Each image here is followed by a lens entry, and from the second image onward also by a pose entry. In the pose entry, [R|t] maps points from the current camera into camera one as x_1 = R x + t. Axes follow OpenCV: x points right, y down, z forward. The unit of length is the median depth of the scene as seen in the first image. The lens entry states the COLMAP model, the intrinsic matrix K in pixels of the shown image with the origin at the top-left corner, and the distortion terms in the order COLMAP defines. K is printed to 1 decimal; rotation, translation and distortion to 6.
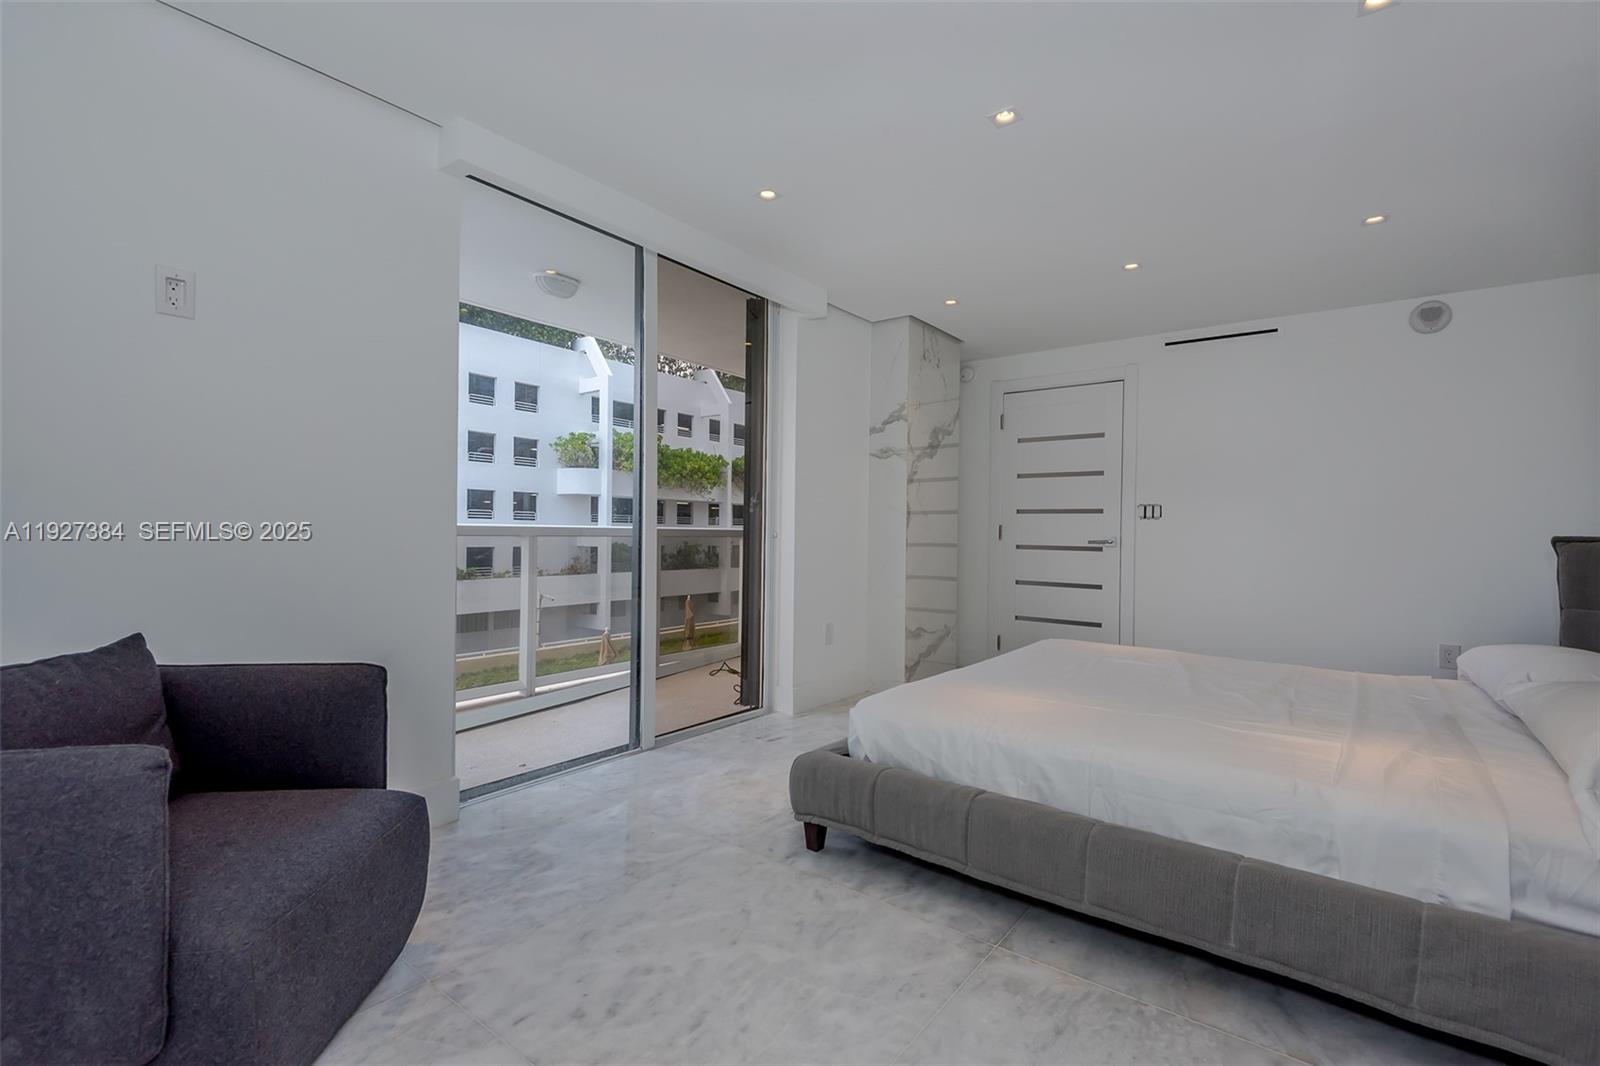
lens RADIAL K [[723.0, 0, 800.0], [0, 723.0, 533.0], [0, 0, 1]] dist [0.000274, -0.000632]
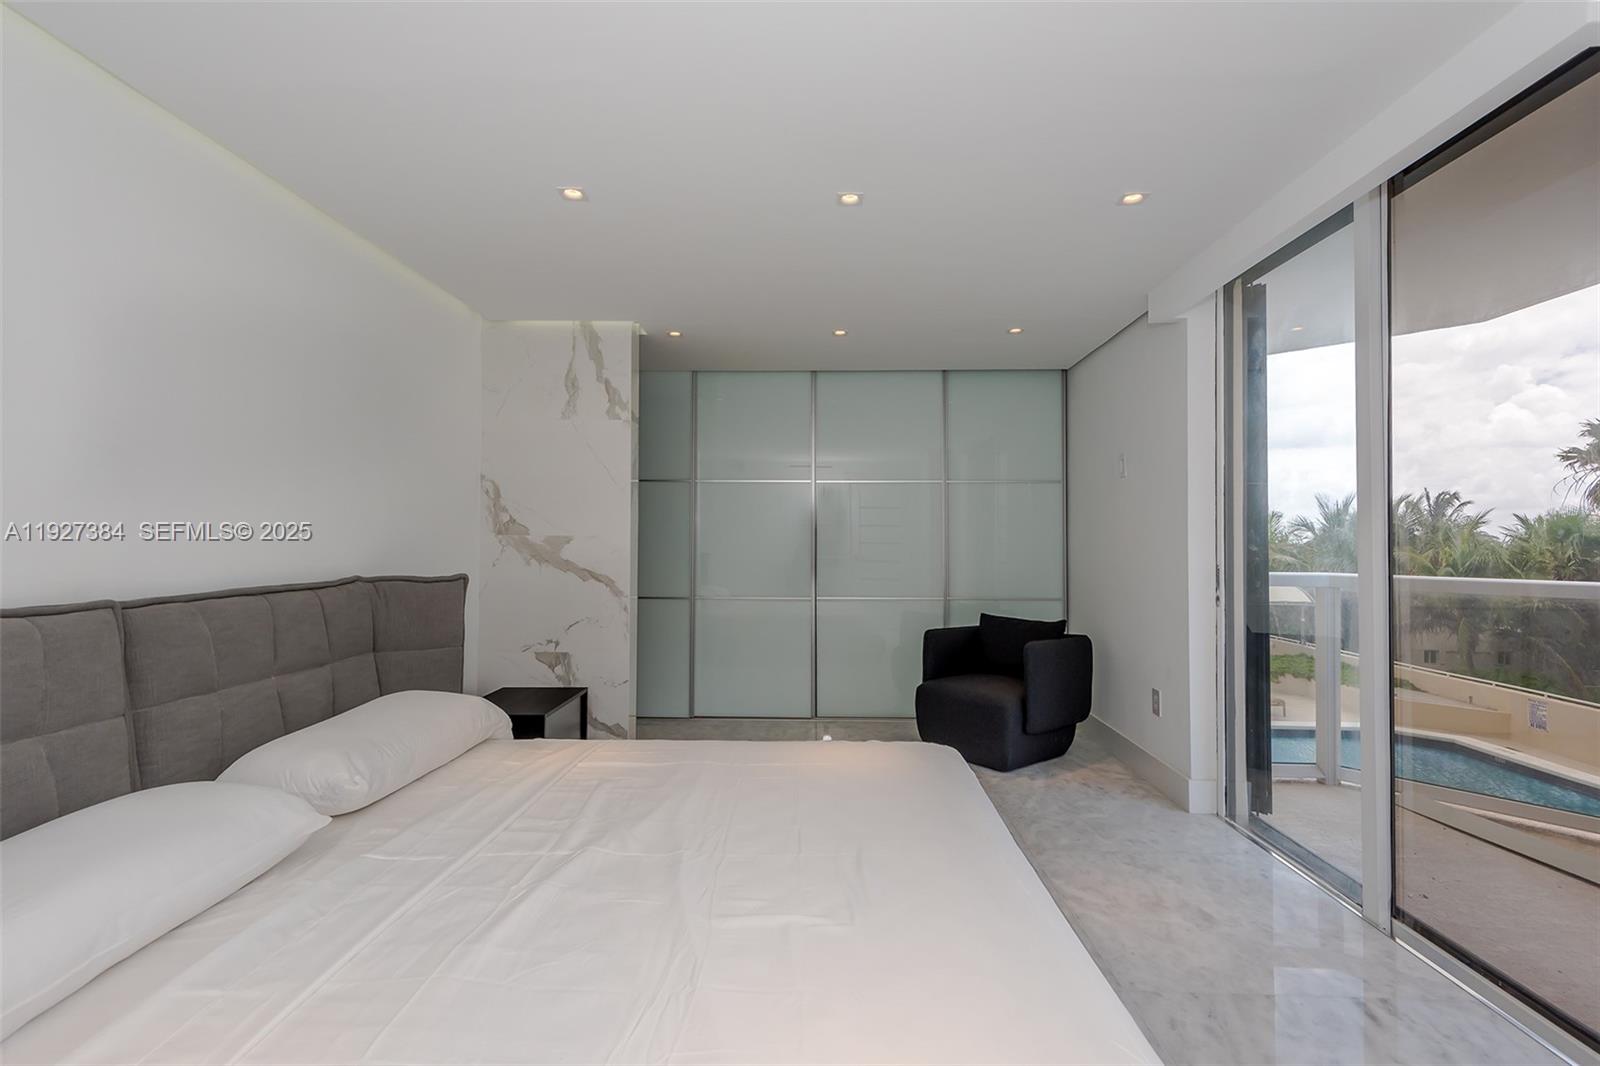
lens RADIAL K [[761.6, 0, 800.0], [0, 761.6, 533.0], [0, 0, 1]] dist [0.067217, -0.040041]
pose [[-0.813812, -0.029865, -0.580361, 0.942471], [-0.022326, 0.999548, -0.020130, -0.059303], [0.580700, -0.003425, -0.814111, 1.797069]]
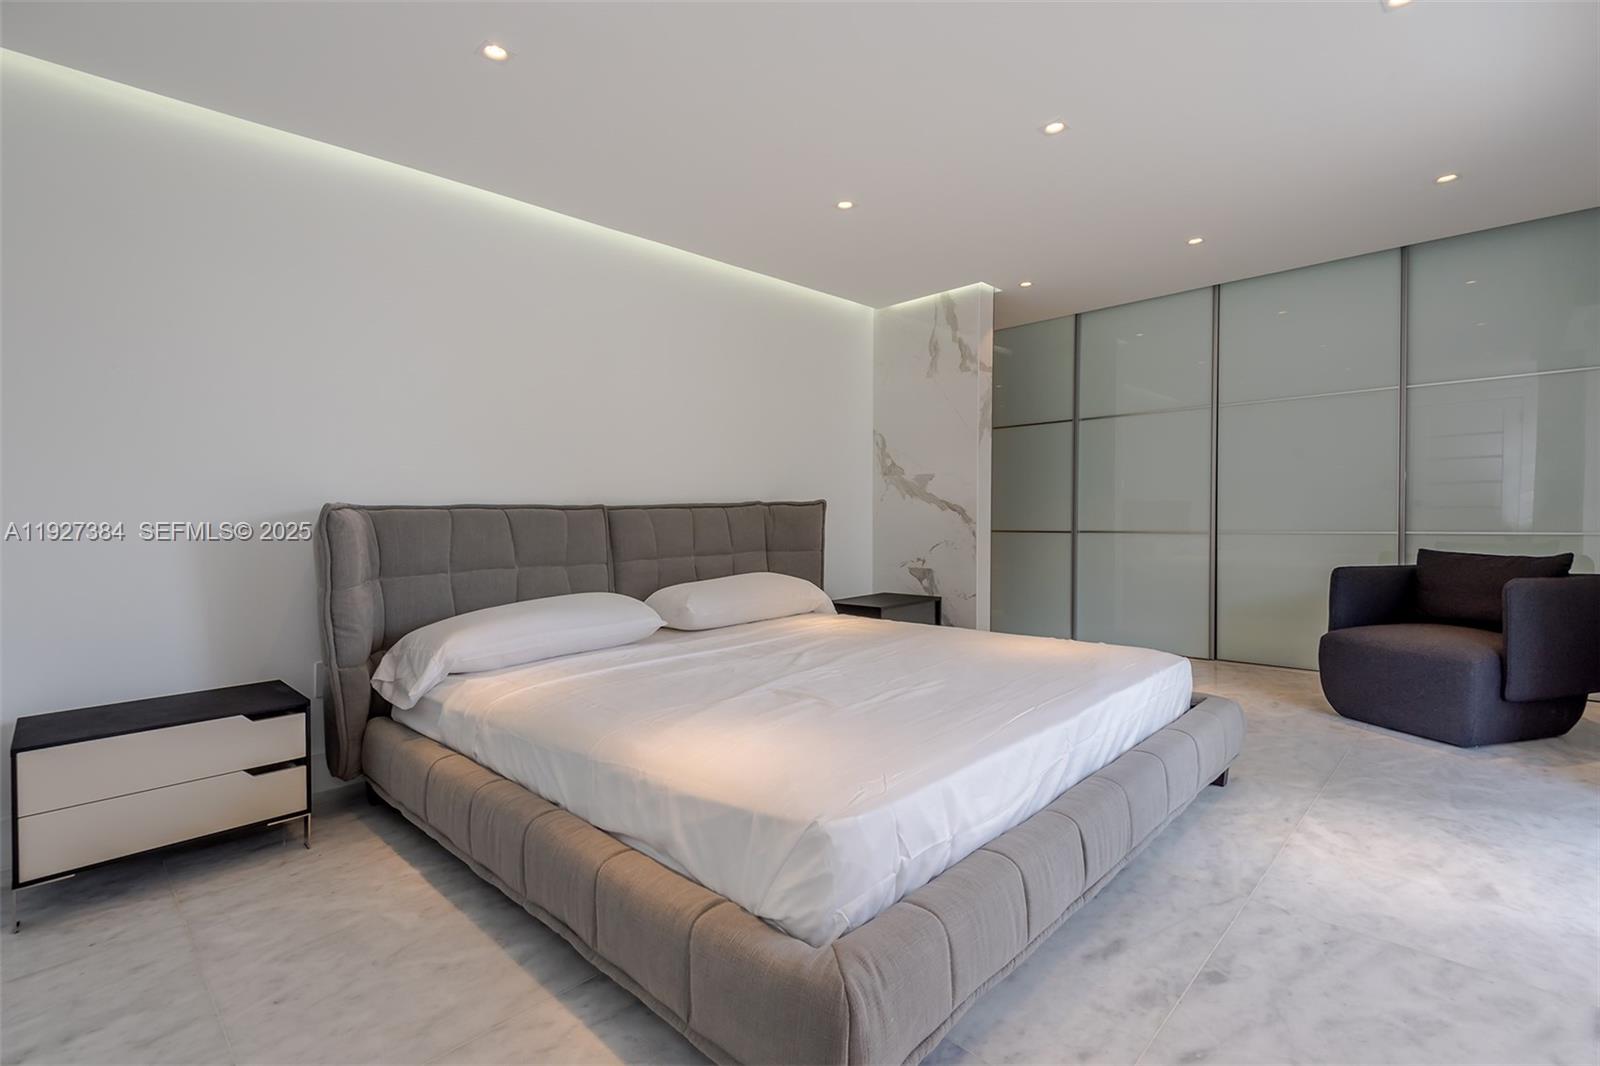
lens RADIAL K [[723.0, 0, 800.0], [0, 723.0, 533.0], [0, 0, 1]] dist [0.000274, -0.000632]
pose [[-0.992983, -0.002854, 0.118219, 0.512138], [0.001094, 0.999444, 0.033317, 0.015511], [-0.118248, 0.033213, -0.992428, 2.089205]]
